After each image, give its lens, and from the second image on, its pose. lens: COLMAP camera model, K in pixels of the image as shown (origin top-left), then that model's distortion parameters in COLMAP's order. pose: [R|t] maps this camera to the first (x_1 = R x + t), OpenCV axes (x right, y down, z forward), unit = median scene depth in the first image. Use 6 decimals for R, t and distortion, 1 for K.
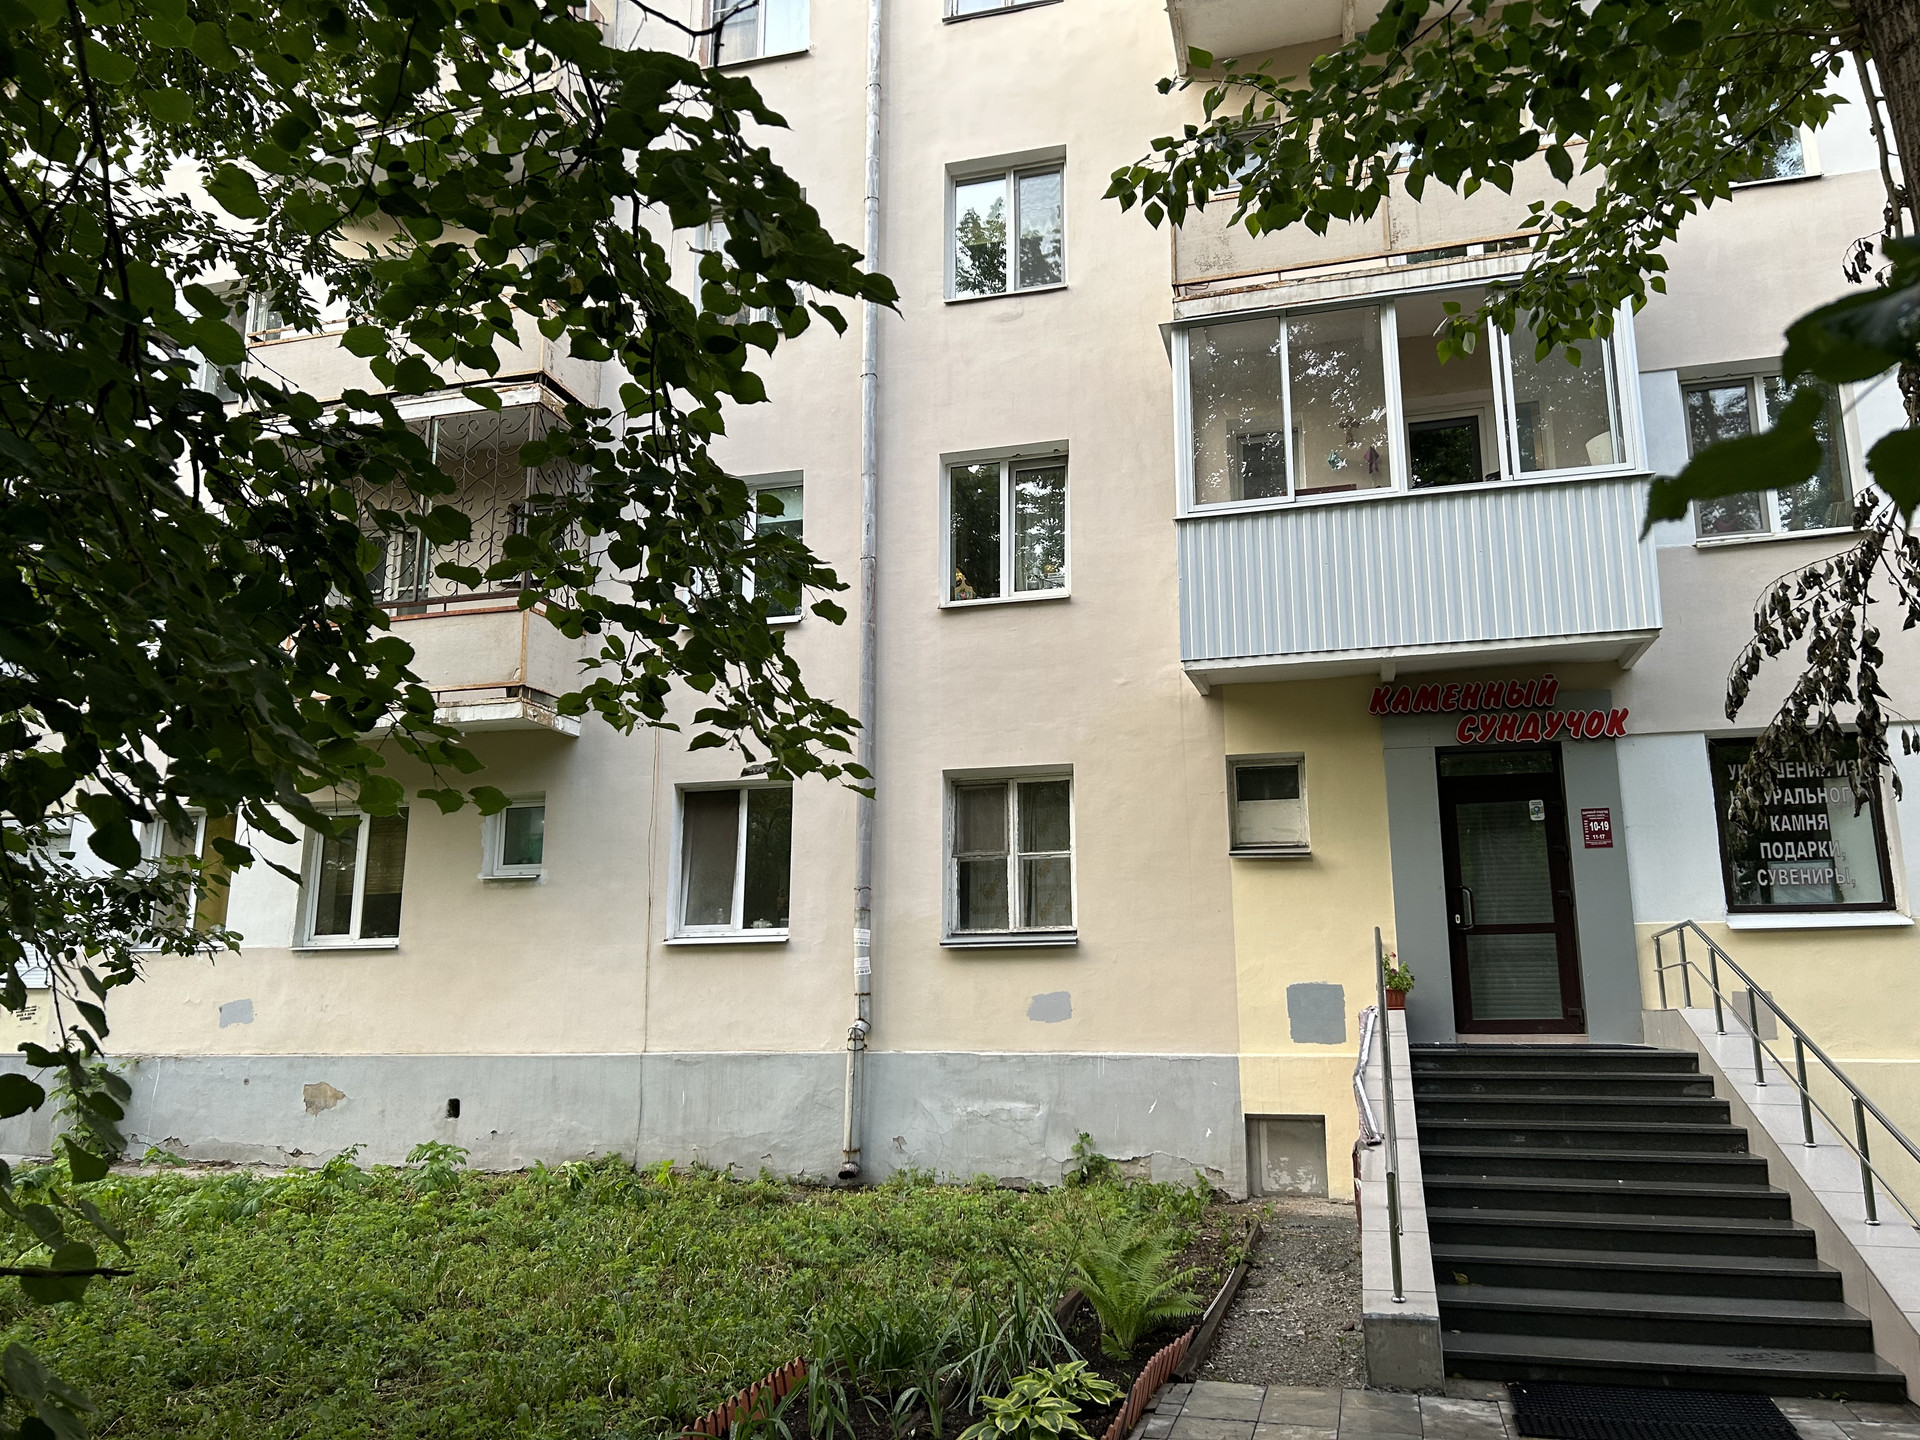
lens RADIAL K [[1456.7, 0, 978.3], [0, 1456.7, 716.1], [0, 0, 1]] dist [0.038147, -0.065222]
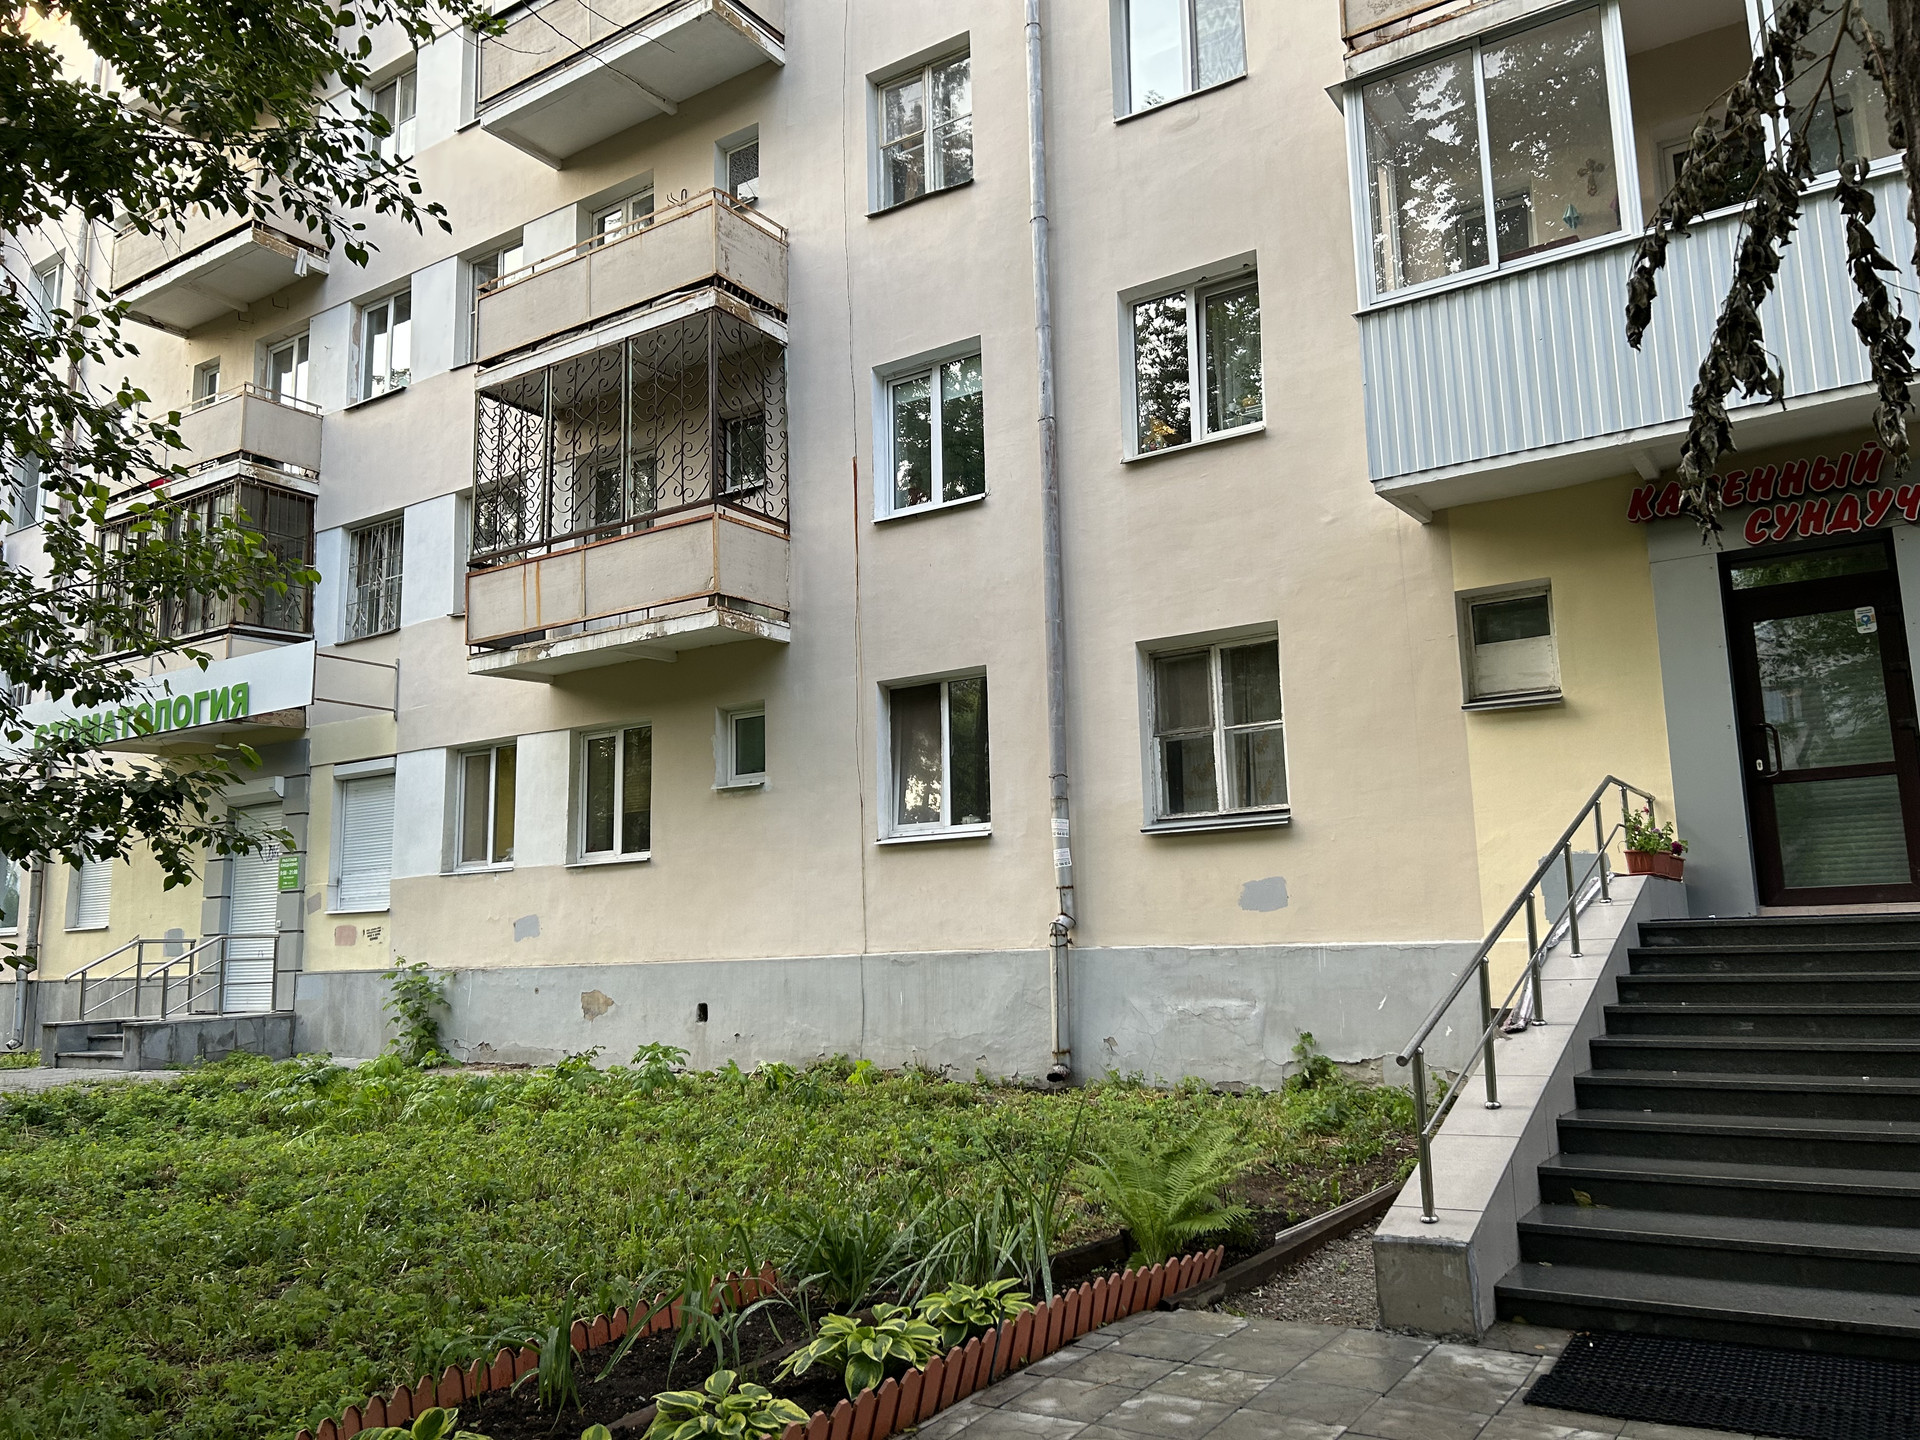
lens RADIAL K [[1456.7, 0, 955.5], [0, 1456.7, 723.6], [0, 0, 1]] dist [0.038147, -0.065222]
pose [[0.948398, -0.069982, -0.309263, 0.149795], [0.087261, 0.995284, 0.042380, 0.041030], [0.304838, -0.067179, 0.950032, 0.101701]]
